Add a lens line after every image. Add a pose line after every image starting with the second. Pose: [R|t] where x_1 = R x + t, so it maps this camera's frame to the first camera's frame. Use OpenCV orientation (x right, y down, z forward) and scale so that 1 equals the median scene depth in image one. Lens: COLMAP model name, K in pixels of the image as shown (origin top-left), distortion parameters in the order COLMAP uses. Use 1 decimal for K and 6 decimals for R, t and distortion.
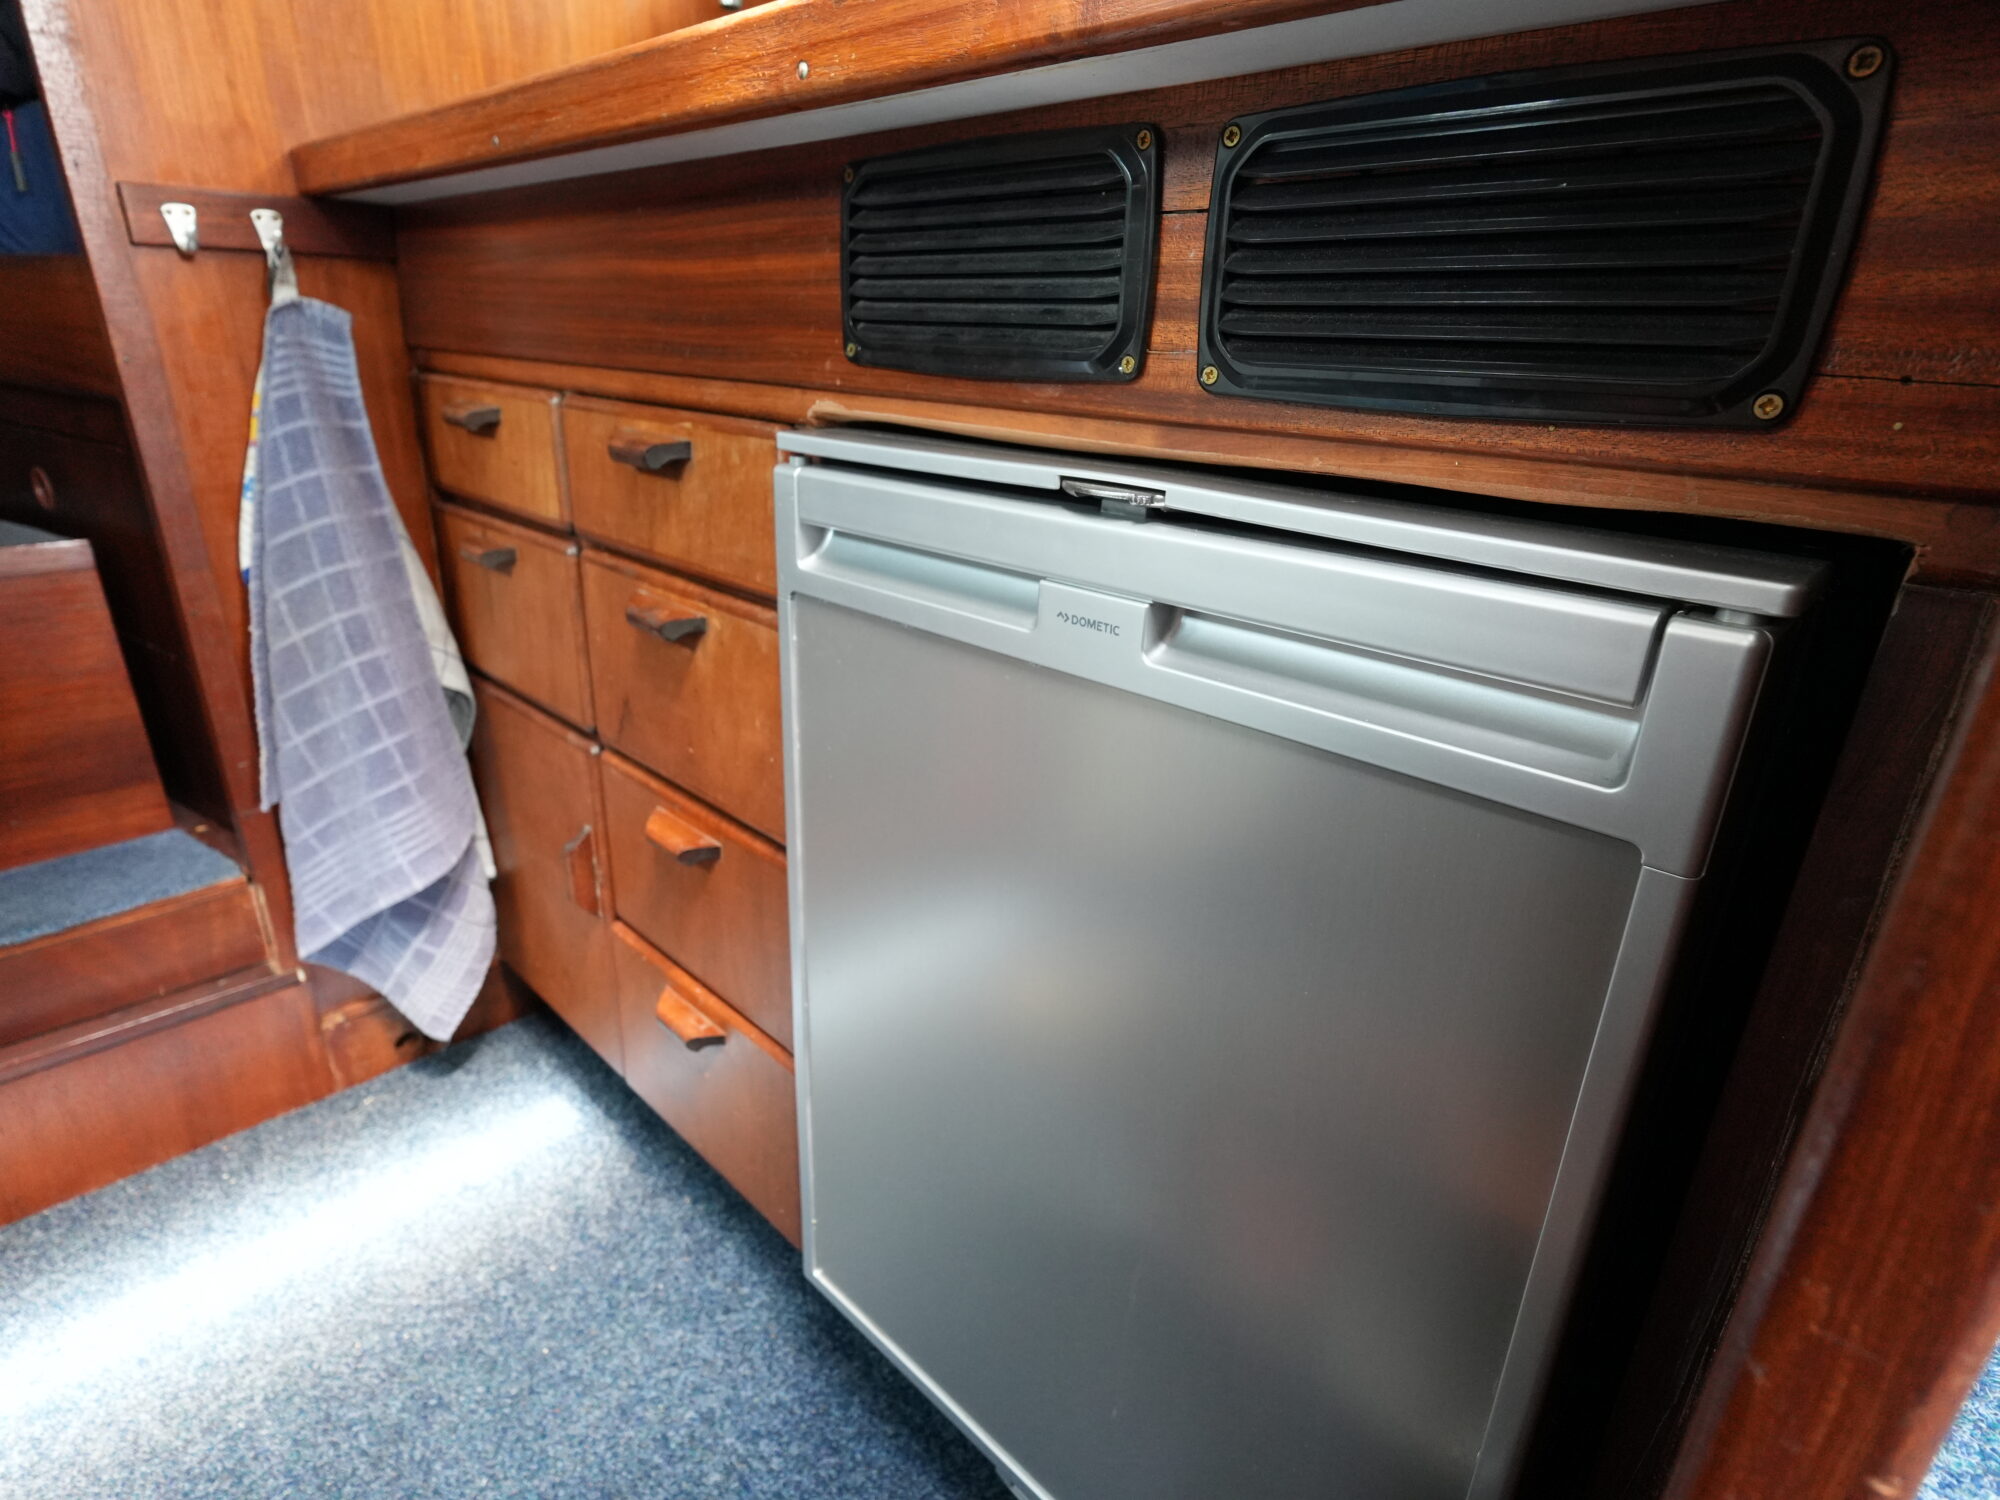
lens RADIAL K [[1039.0, 0, 1000.0], [0, 1039.0, 750.0], [0, 0, 1]] dist [-0.000364, -0.000956]
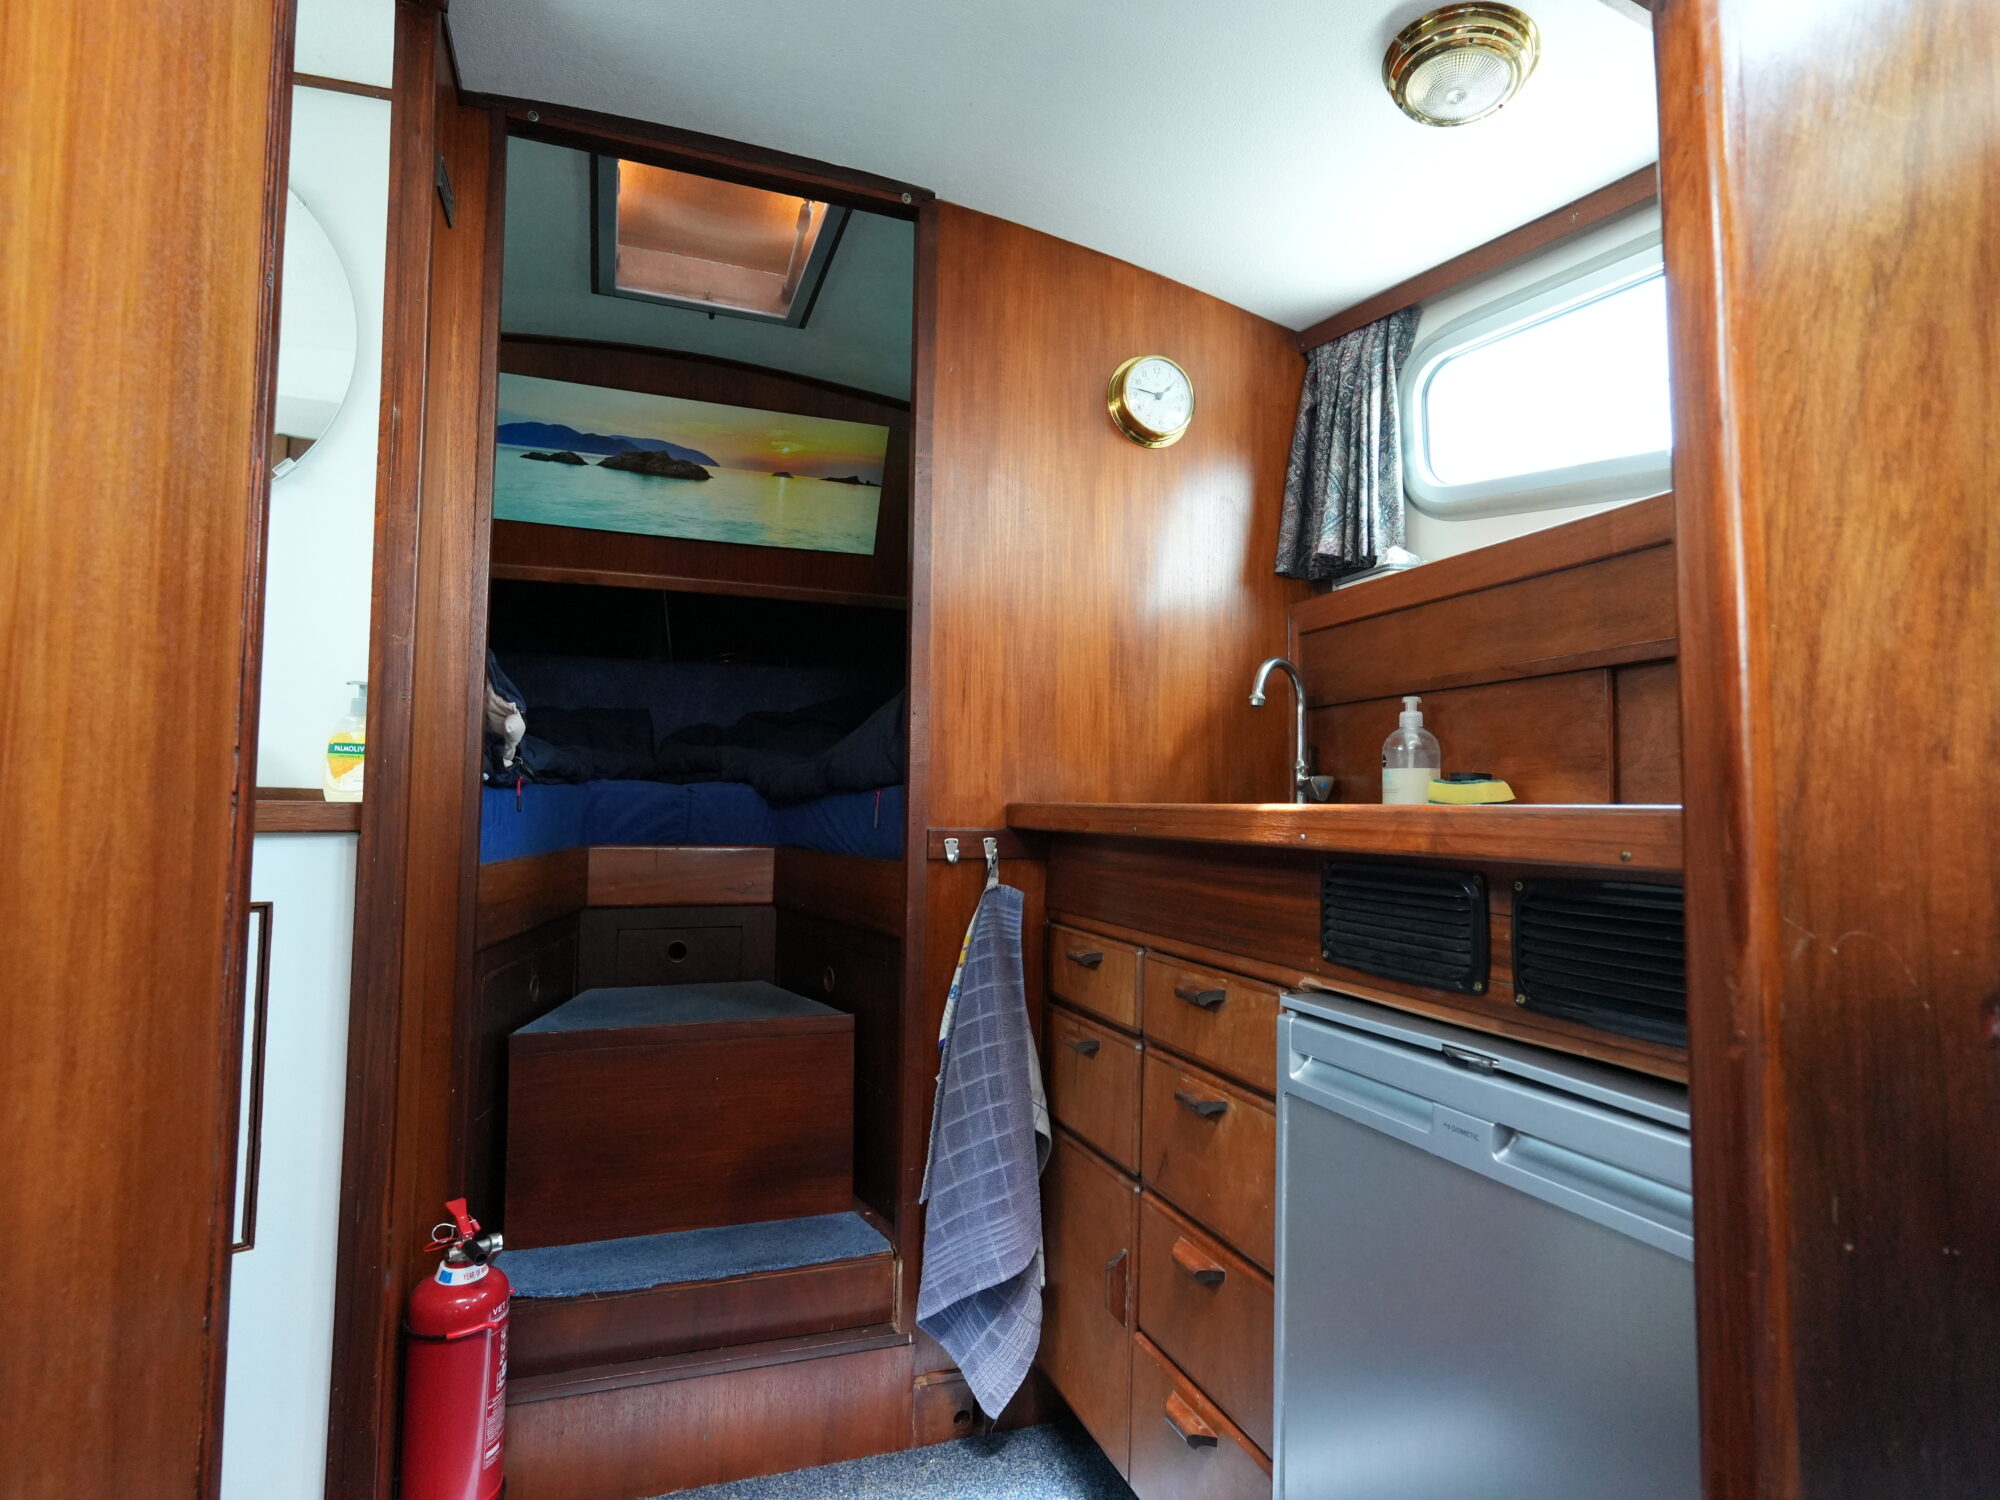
lens RADIAL K [[1039.0, 0, 1000.0], [0, 1039.0, 750.0], [0, 0, 1]] dist [-0.000364, -0.000956]
pose [[0.900057, -0.044816, -0.433462, 0.085259], [-0.148122, 0.904009, -0.401032, 0.055371], [0.409826, 0.425157, 0.807021, -0.487364]]
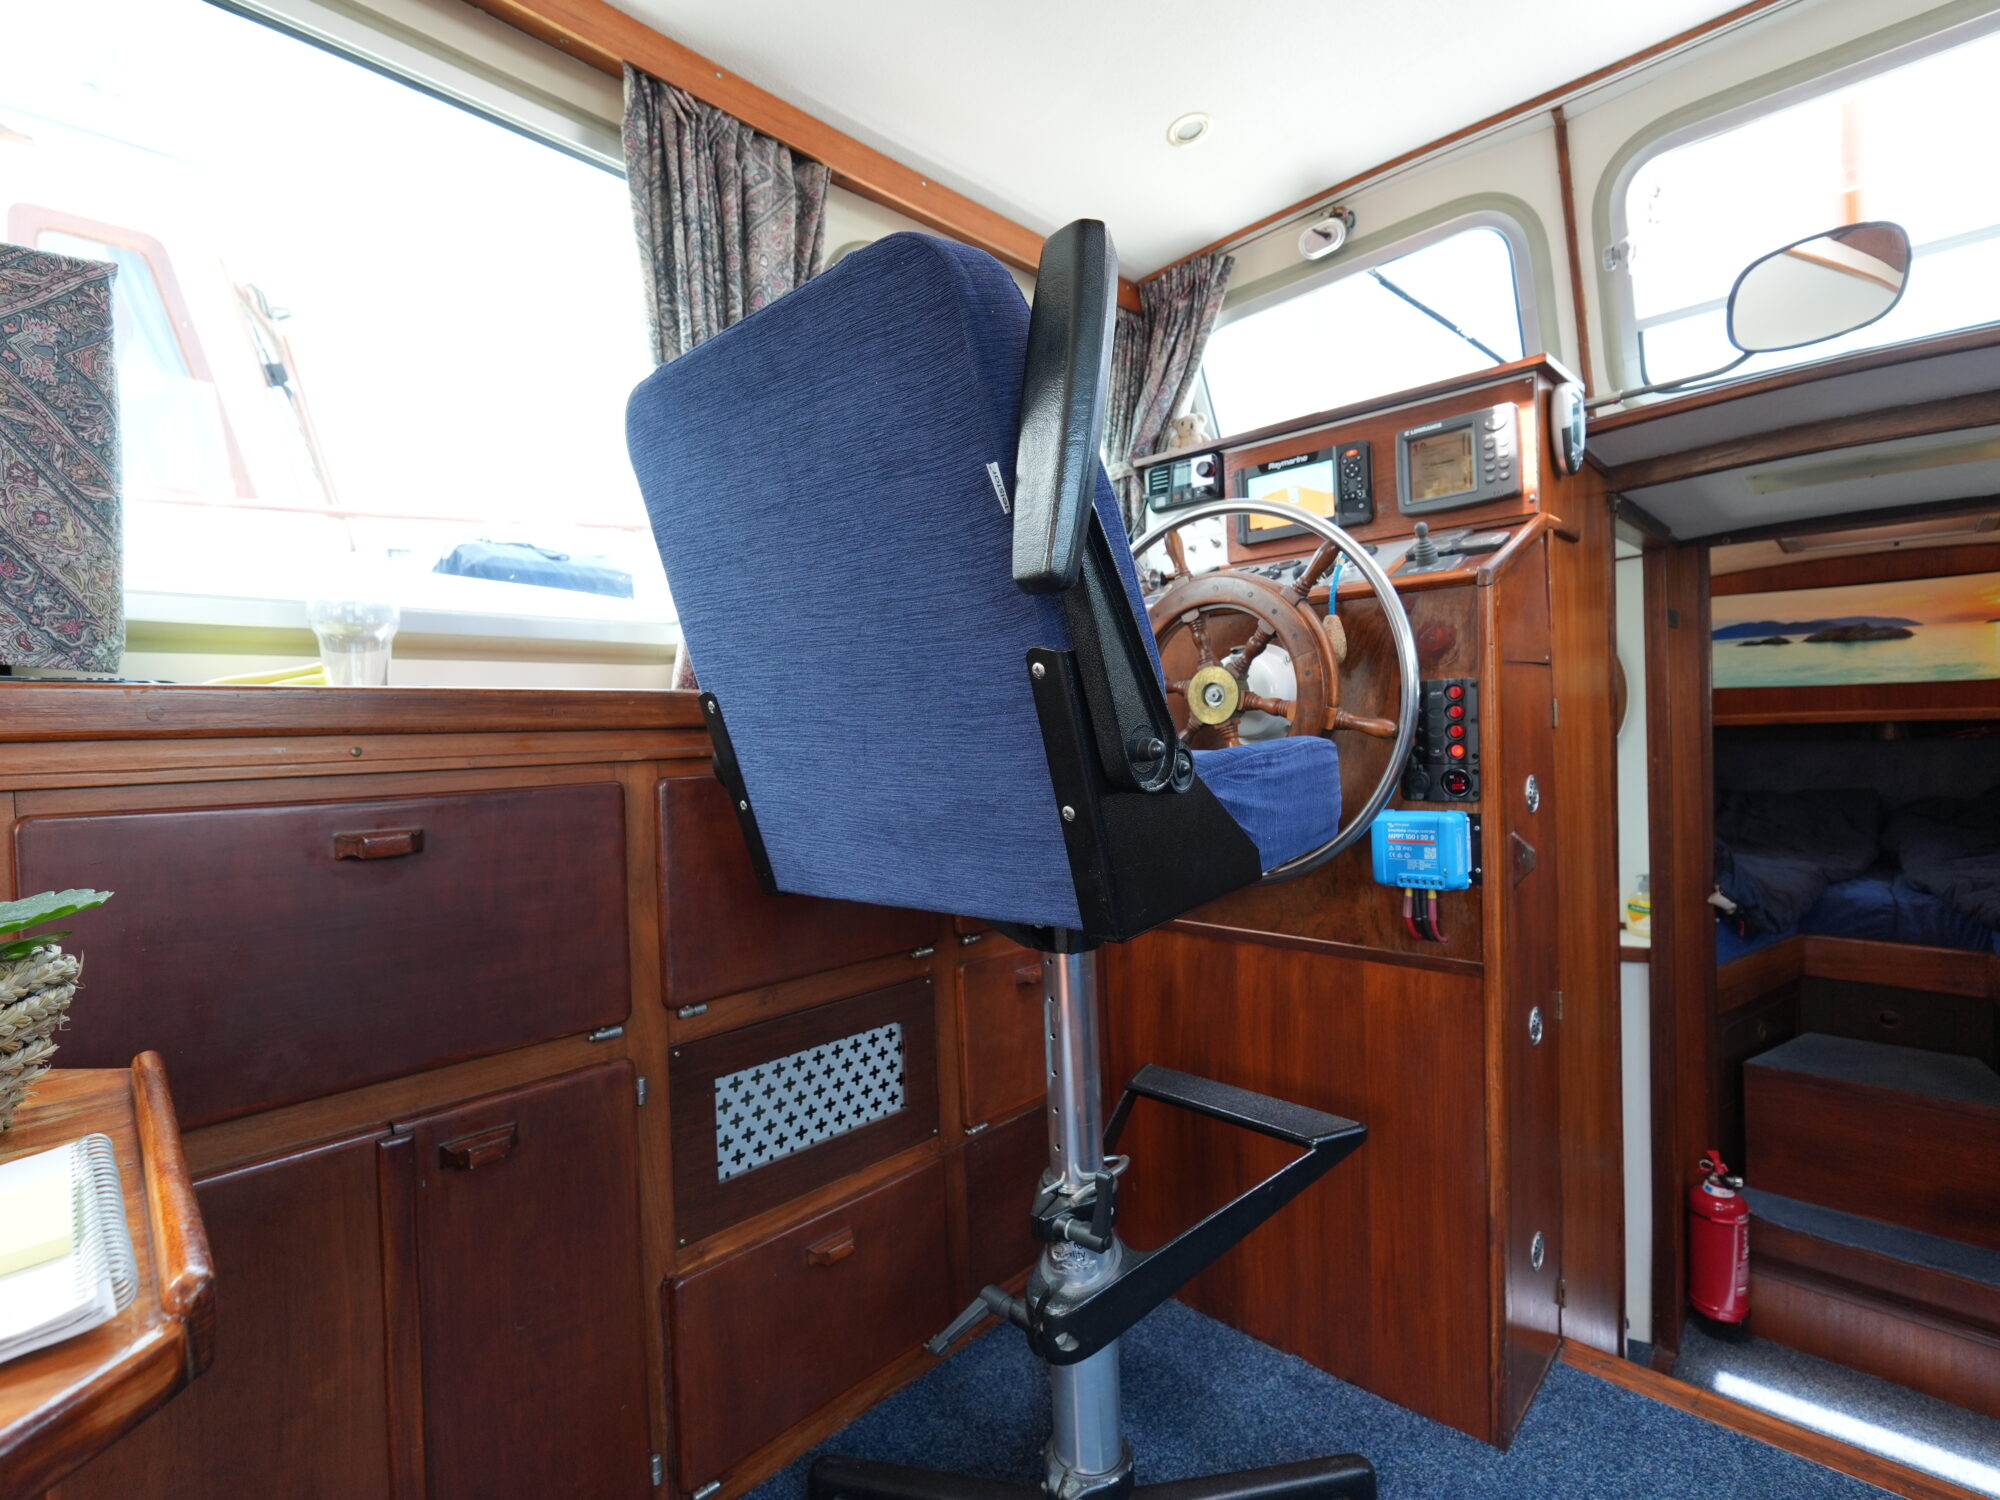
lens RADIAL K [[908.7, 0, 1000.0], [0, 908.7, 750.0], [0, 0, 1]] dist [-0.001672, -0.000103]
pose [[-0.019373, -0.009261, -0.999769, 1.129158], [-0.346684, 0.937980, -0.001971, -0.167818], [0.937782, 0.346566, -0.021383, -1.391360]]
